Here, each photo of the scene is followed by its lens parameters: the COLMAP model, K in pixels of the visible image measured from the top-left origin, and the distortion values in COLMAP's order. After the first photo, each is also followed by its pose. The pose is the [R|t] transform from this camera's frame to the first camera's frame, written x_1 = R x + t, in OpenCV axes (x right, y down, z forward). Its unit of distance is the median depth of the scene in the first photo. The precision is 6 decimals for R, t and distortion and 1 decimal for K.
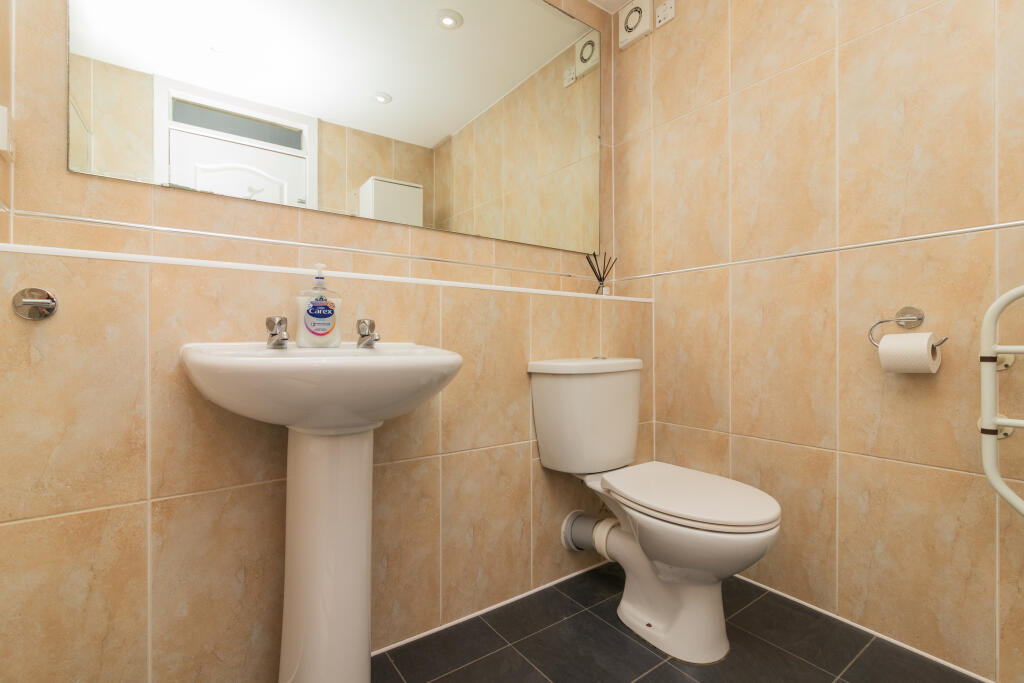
lens RADIAL K [[467.8, 0, 512.4], [0, 467.8, 343.5], [0, 0, 1]] dist [0.000934, -0.000862]
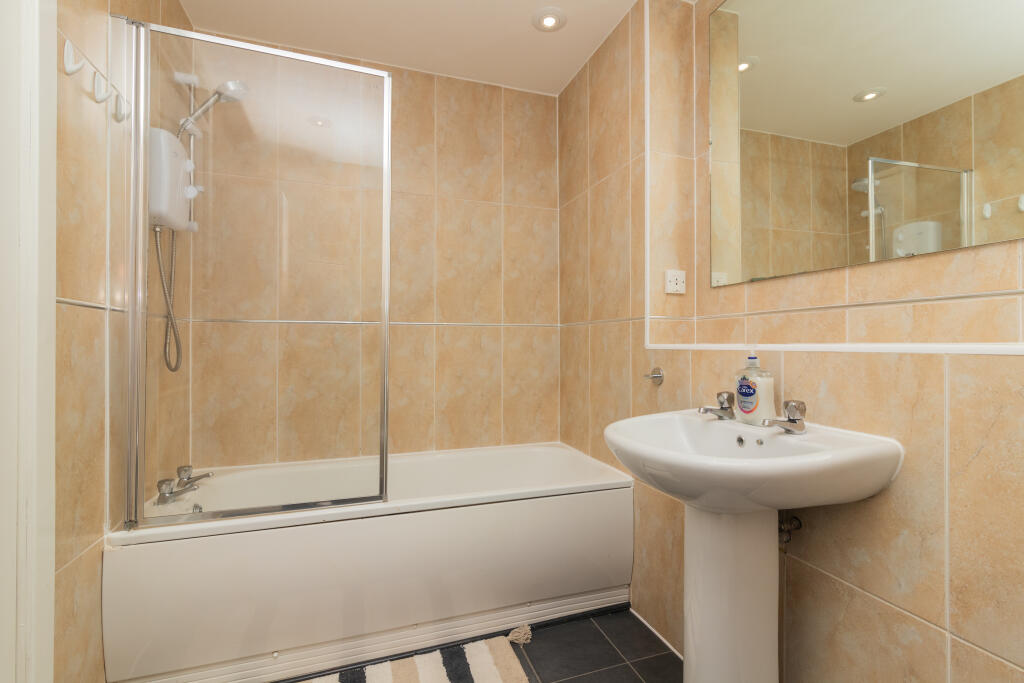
lens RADIAL K [[467.8, 0, 513.9], [0, 467.8, 338.9], [0, 0, 1]] dist [0.000934, -0.000862]
pose [[-0.303161, -0.003803, -0.952932, 0.723421], [0.003592, 0.999980, -0.005133, -0.172873], [0.952933, -0.004980, -0.303141, 0.784077]]
